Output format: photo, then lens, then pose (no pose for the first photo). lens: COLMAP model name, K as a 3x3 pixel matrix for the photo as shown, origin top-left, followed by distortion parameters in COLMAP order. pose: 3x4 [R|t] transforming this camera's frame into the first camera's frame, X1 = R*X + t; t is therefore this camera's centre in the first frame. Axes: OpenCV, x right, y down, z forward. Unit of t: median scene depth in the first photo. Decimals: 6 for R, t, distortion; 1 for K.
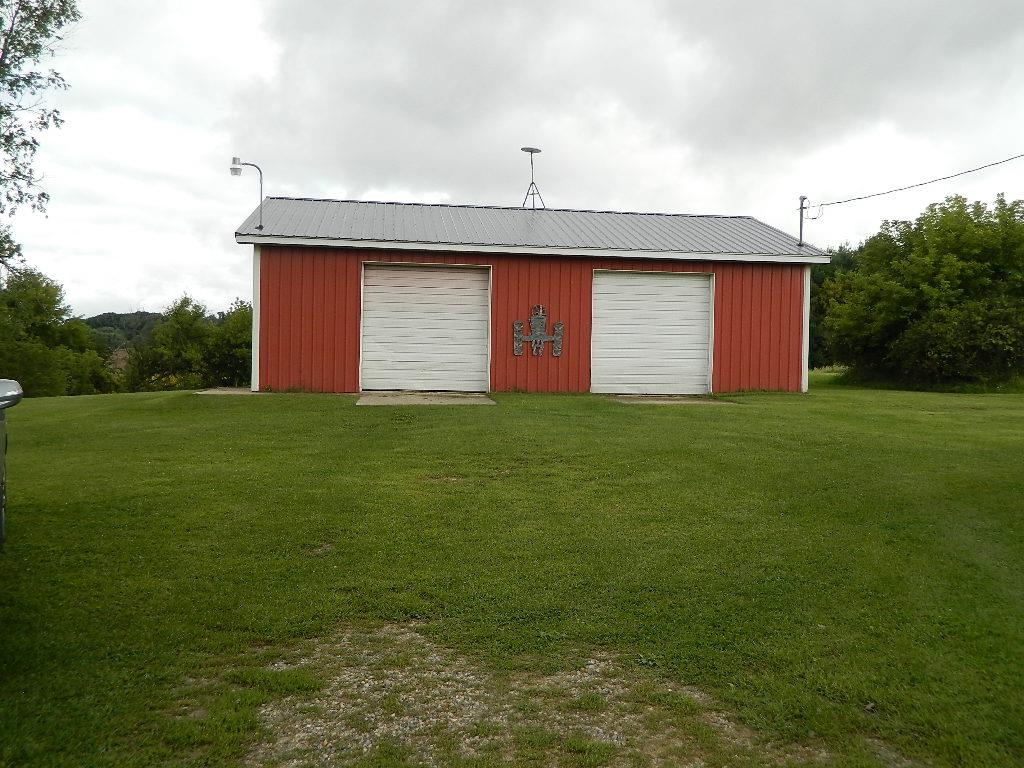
lens RADIAL K [[932.9, 0, 513.4], [0, 932.9, 366.4], [0, 0, 1]] dist [0.026894, -0.004435]
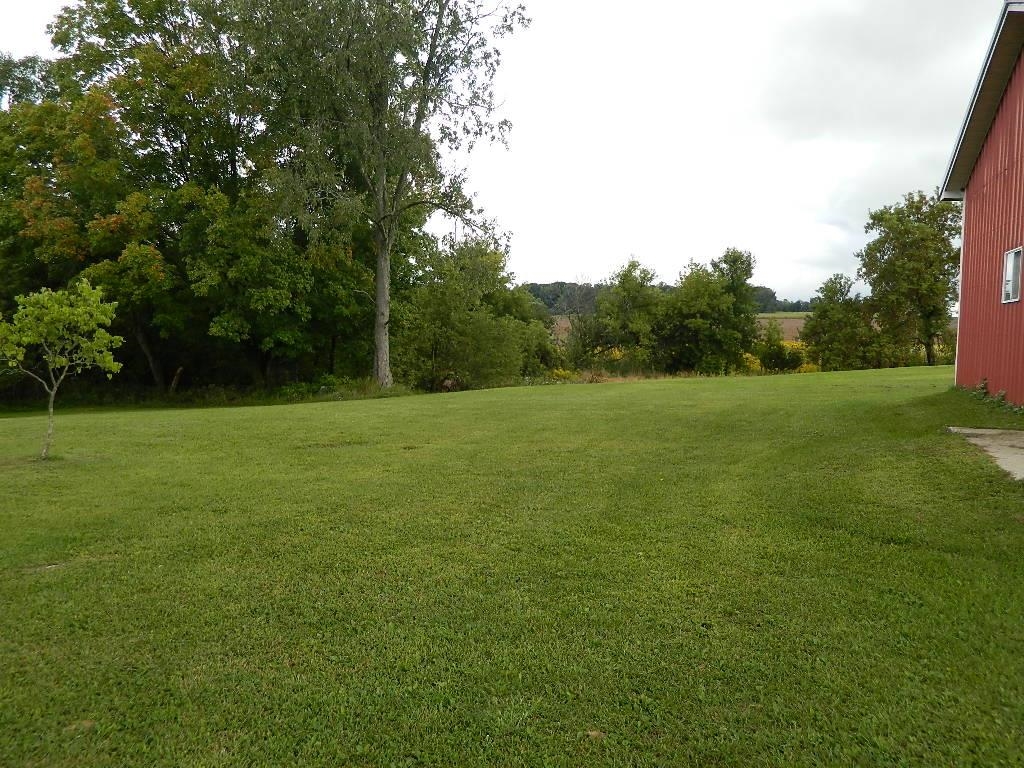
lens RADIAL K [[932.9, 0, 512.0], [0, 932.9, 384.0], [0, 0, 1]] dist [0.026894, -0.004435]
pose [[0.909972, 0.034805, -0.413206, -0.140778], [-0.013064, 0.998383, 0.055326, -0.008041], [0.414463, -0.044947, 0.908956, 0.242829]]
